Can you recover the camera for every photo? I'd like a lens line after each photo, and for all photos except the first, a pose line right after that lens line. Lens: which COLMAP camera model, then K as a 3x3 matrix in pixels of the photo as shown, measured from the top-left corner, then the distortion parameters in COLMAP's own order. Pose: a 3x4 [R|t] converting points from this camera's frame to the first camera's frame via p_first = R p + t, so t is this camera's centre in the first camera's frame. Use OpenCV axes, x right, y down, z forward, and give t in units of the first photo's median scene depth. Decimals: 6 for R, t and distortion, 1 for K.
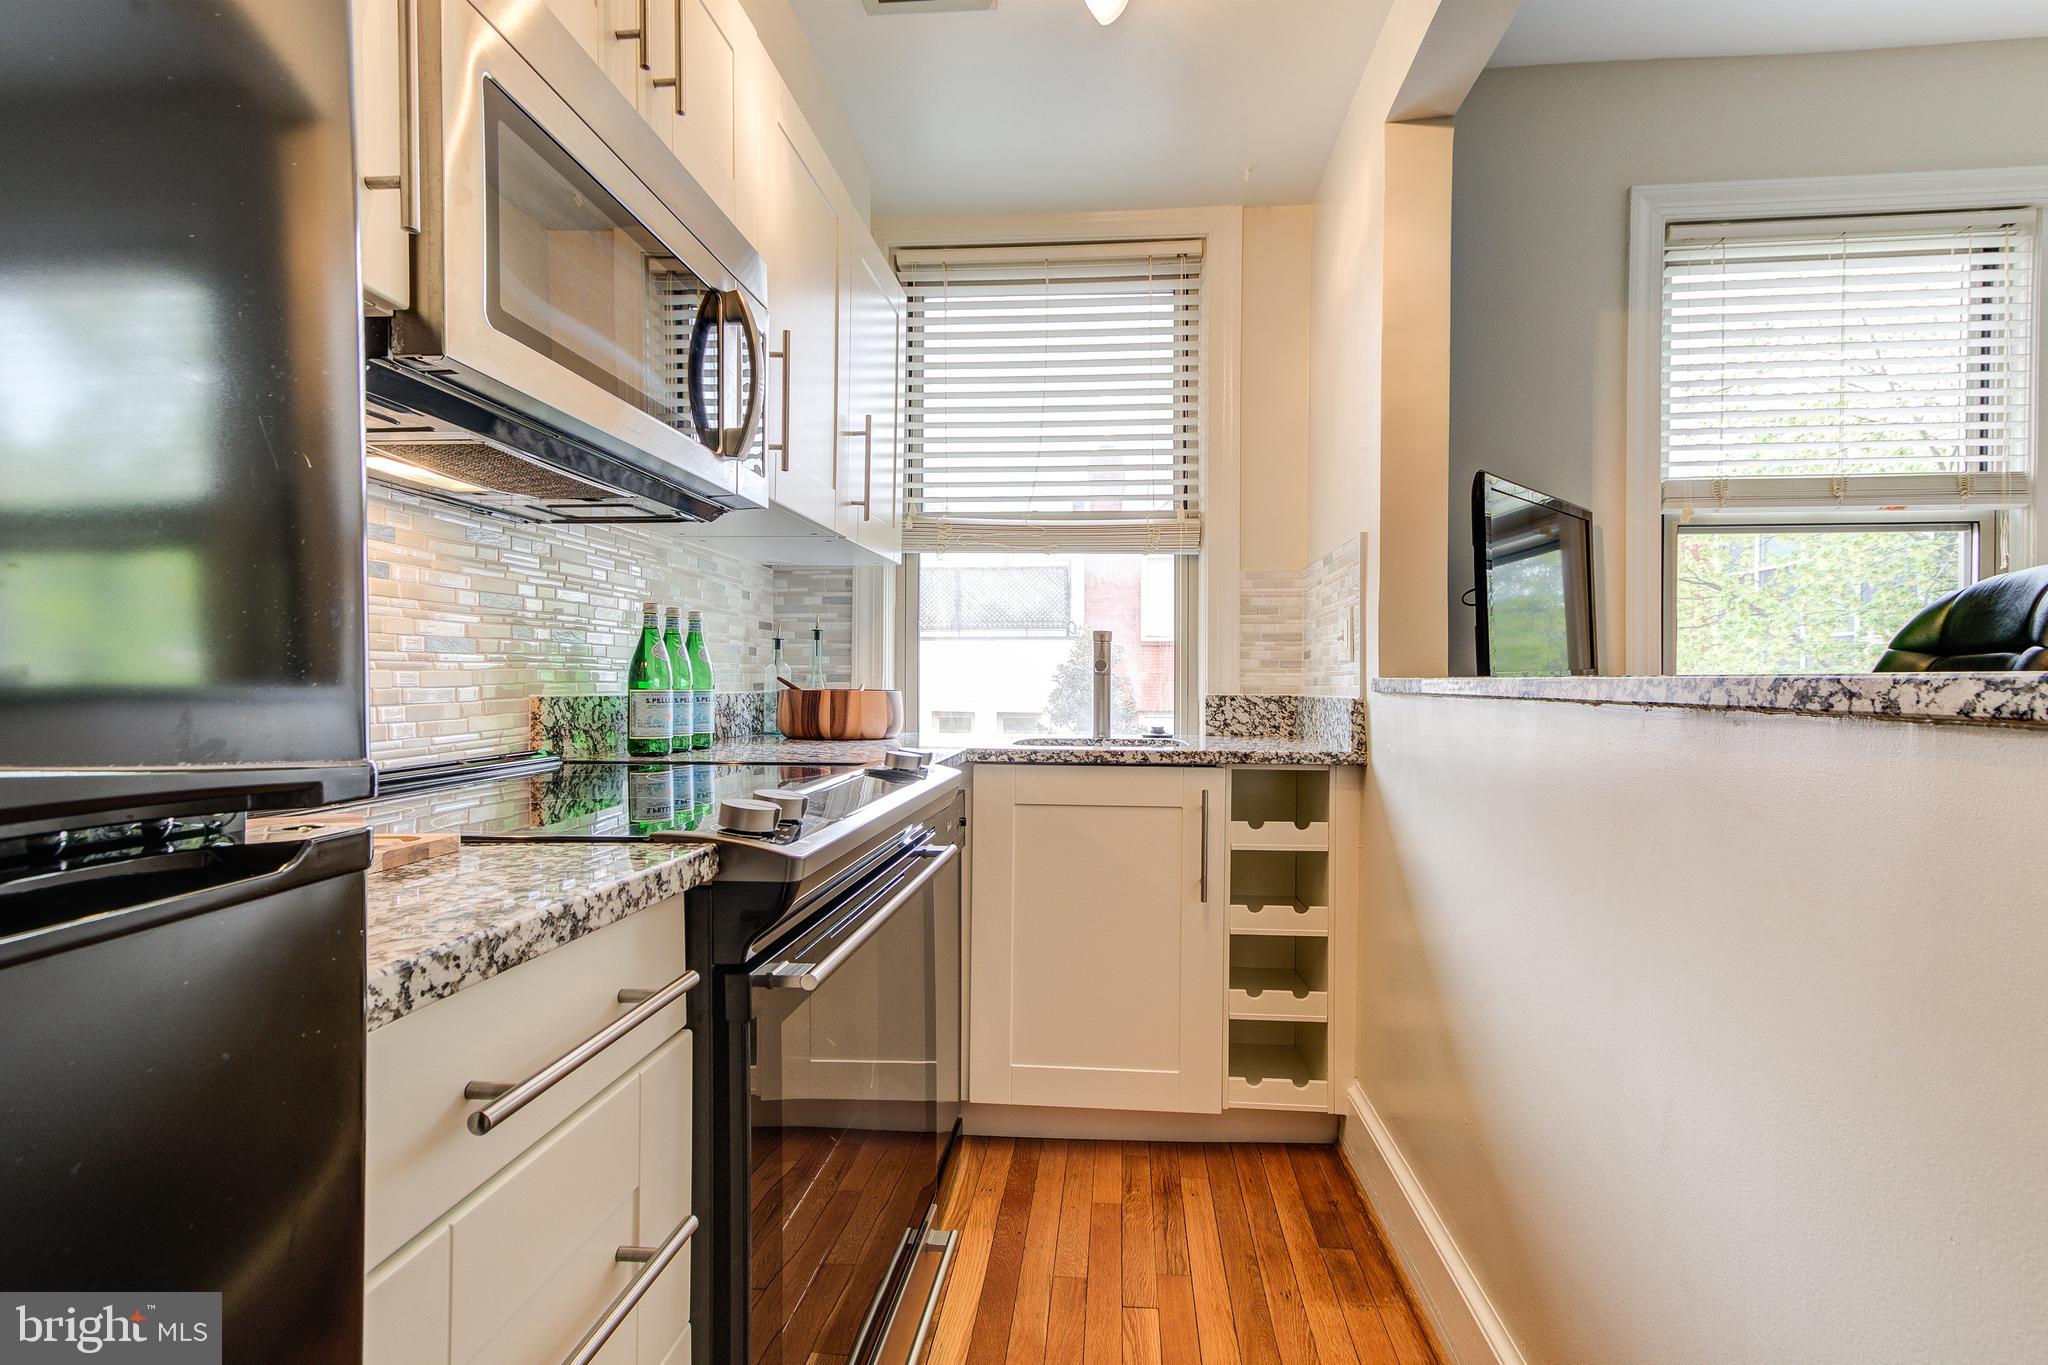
lens RADIAL K [[988.8, 0, 992.7], [0, 988.8, 687.4], [0, 0, 1]] dist [-0.002657, 0.013324]
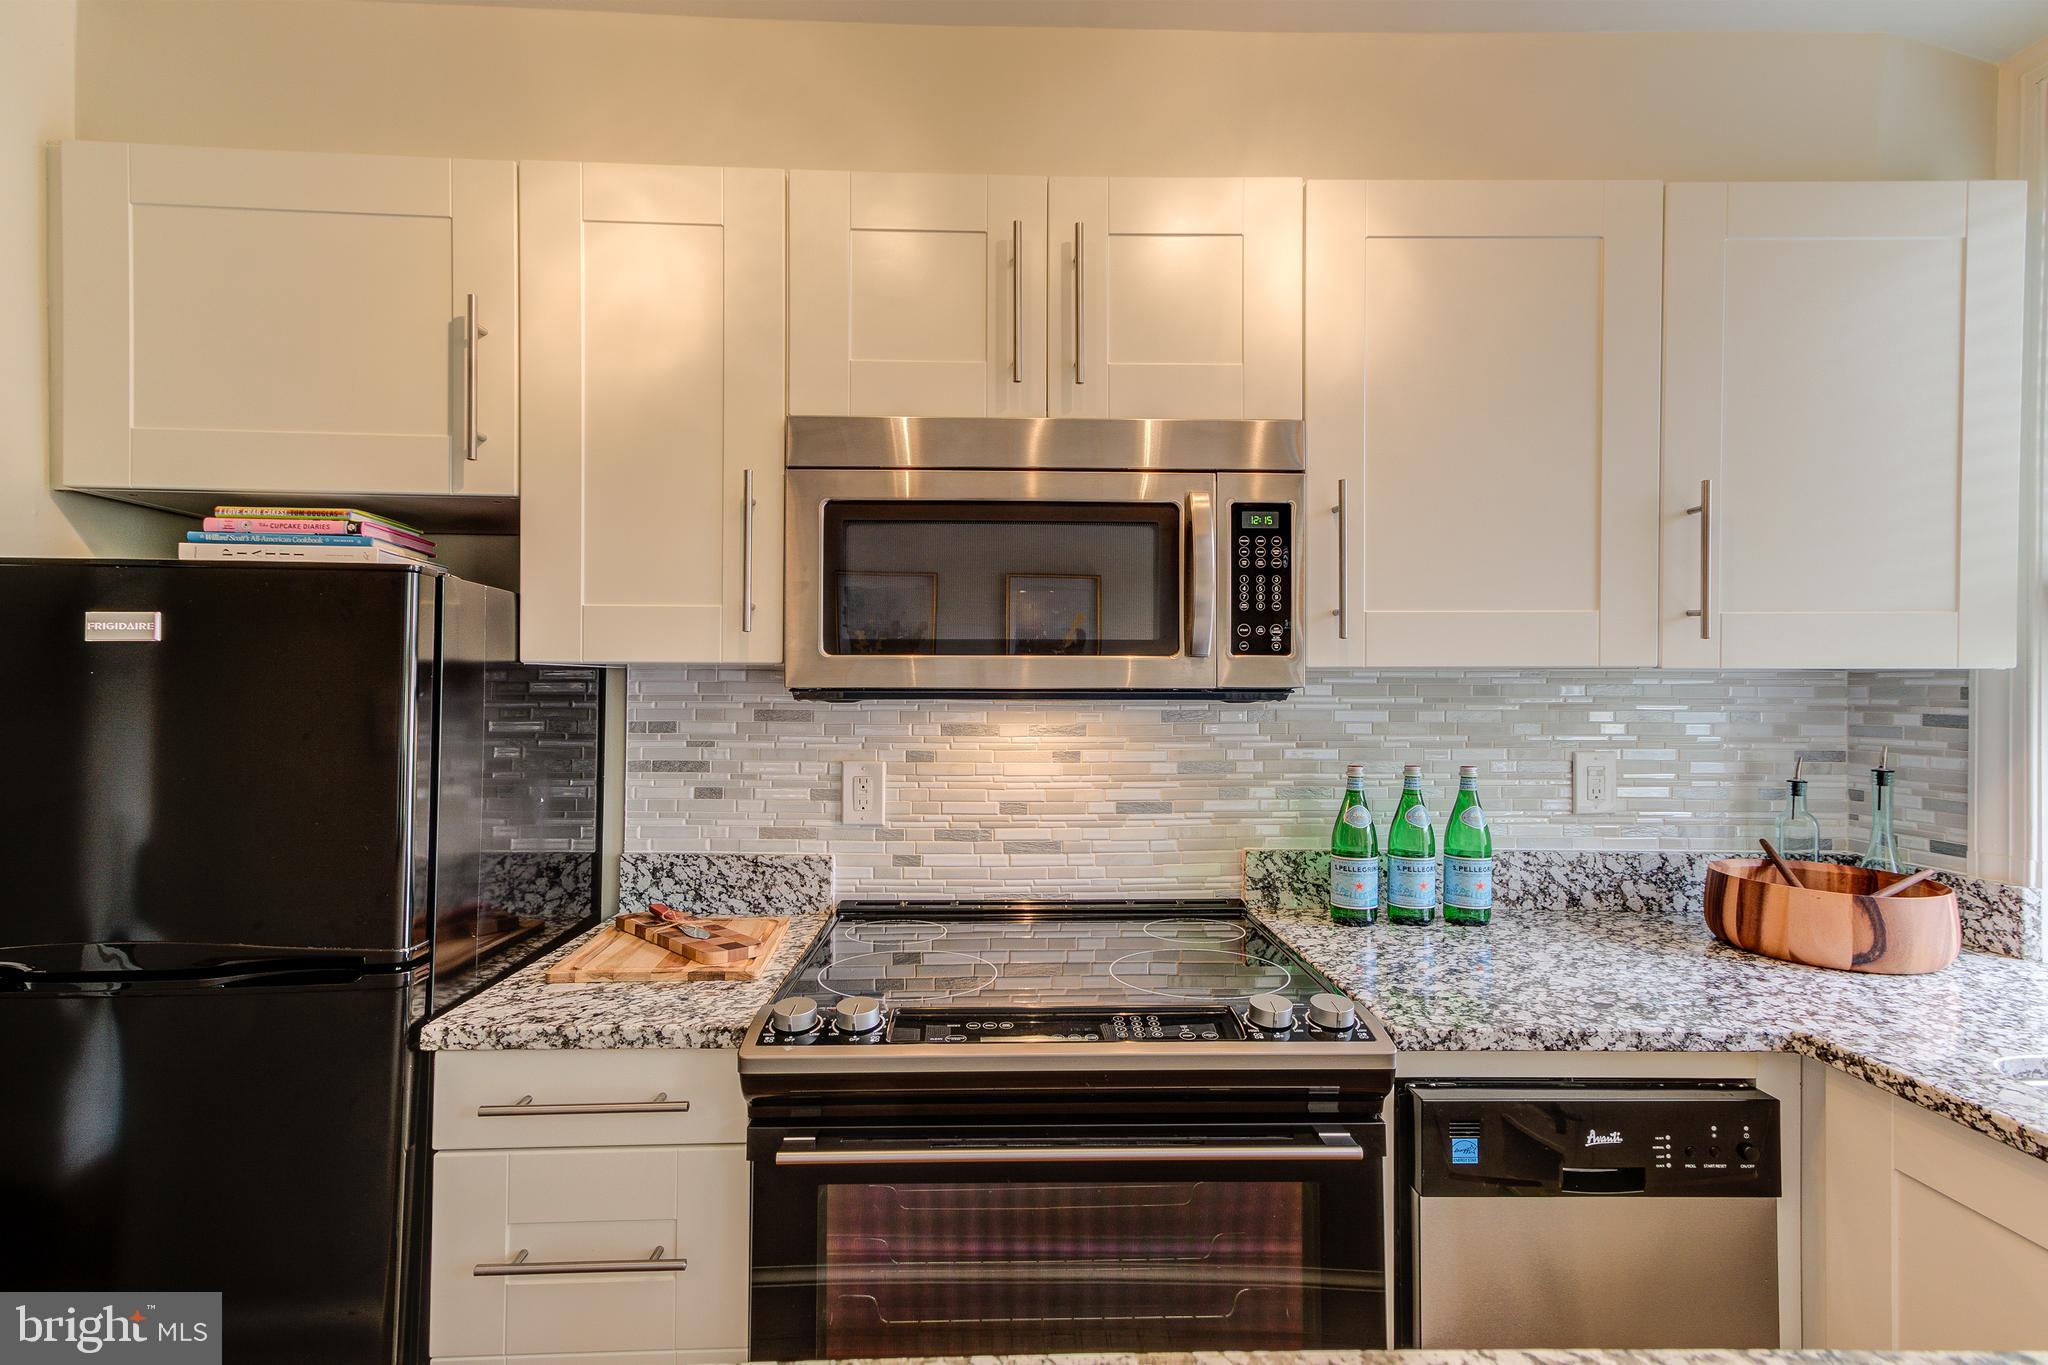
lens RADIAL K [[1018.7, 0, 1085.8], [0, 1018.7, 678.5], [0, 0, 1]] dist [0.026860, 0.000625]
pose [[0.162919, -0.001978, -0.986637, 0.522844], [-0.010246, 0.999941, -0.003697, -0.143055], [0.986586, 0.010711, 0.162889, 0.499526]]
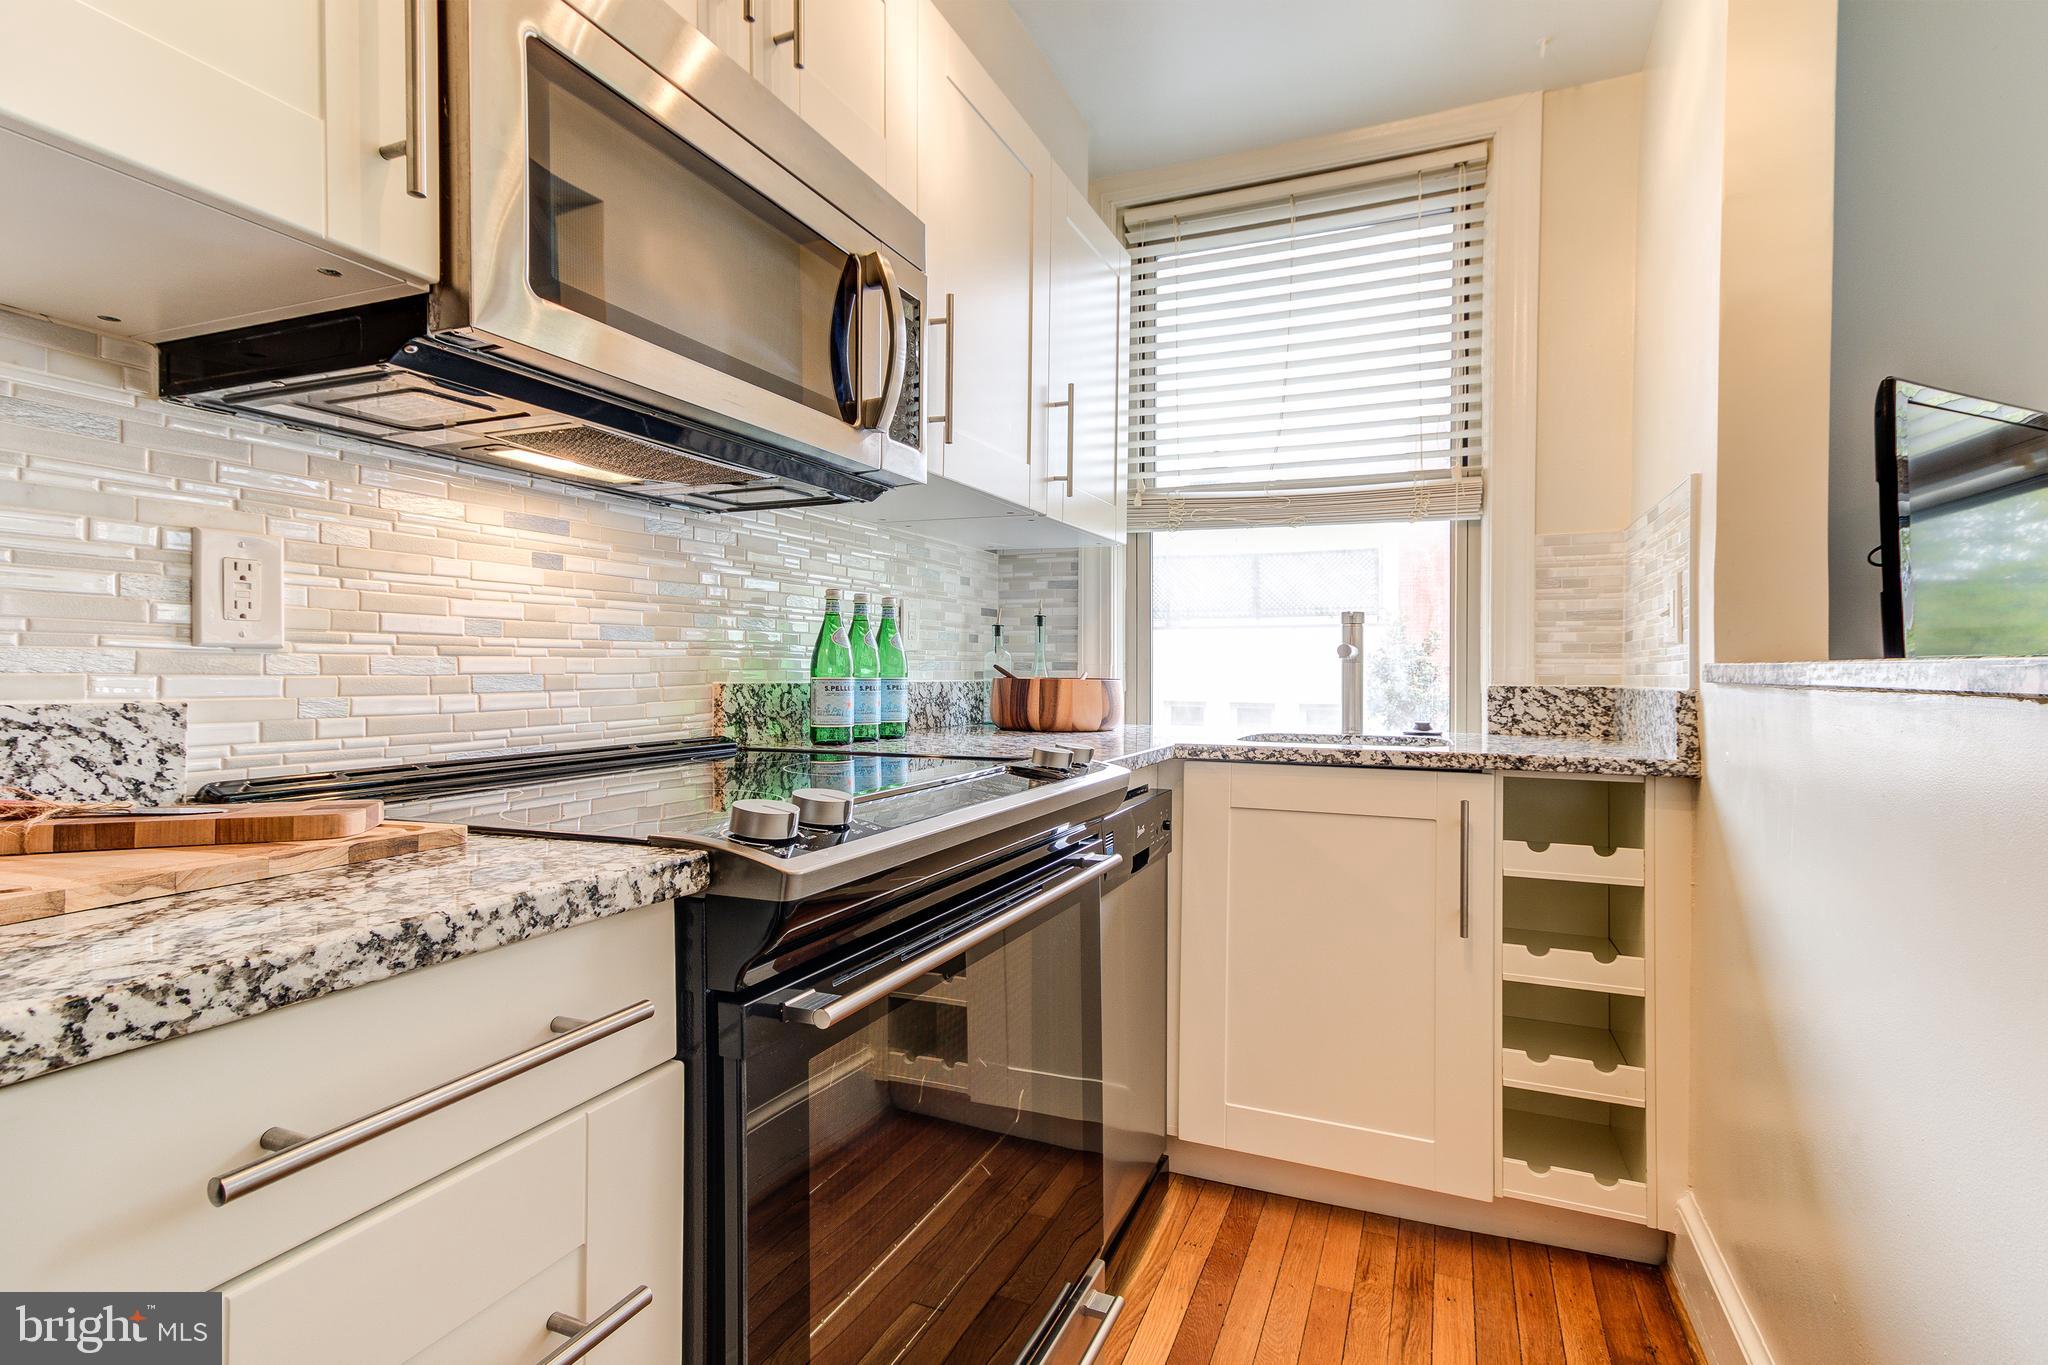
lens RADIAL K [[975.9, 0, 984.7], [0, 975.9, 672.3], [0, 0, 1]] dist [0.018207, 0.000089]
pose [[0.950320, 0.000348, -0.311273, 0.089291], [-0.001893, 0.999987, -0.004662, 0.001527], [0.311268, 0.005020, 0.950309, 0.102446]]
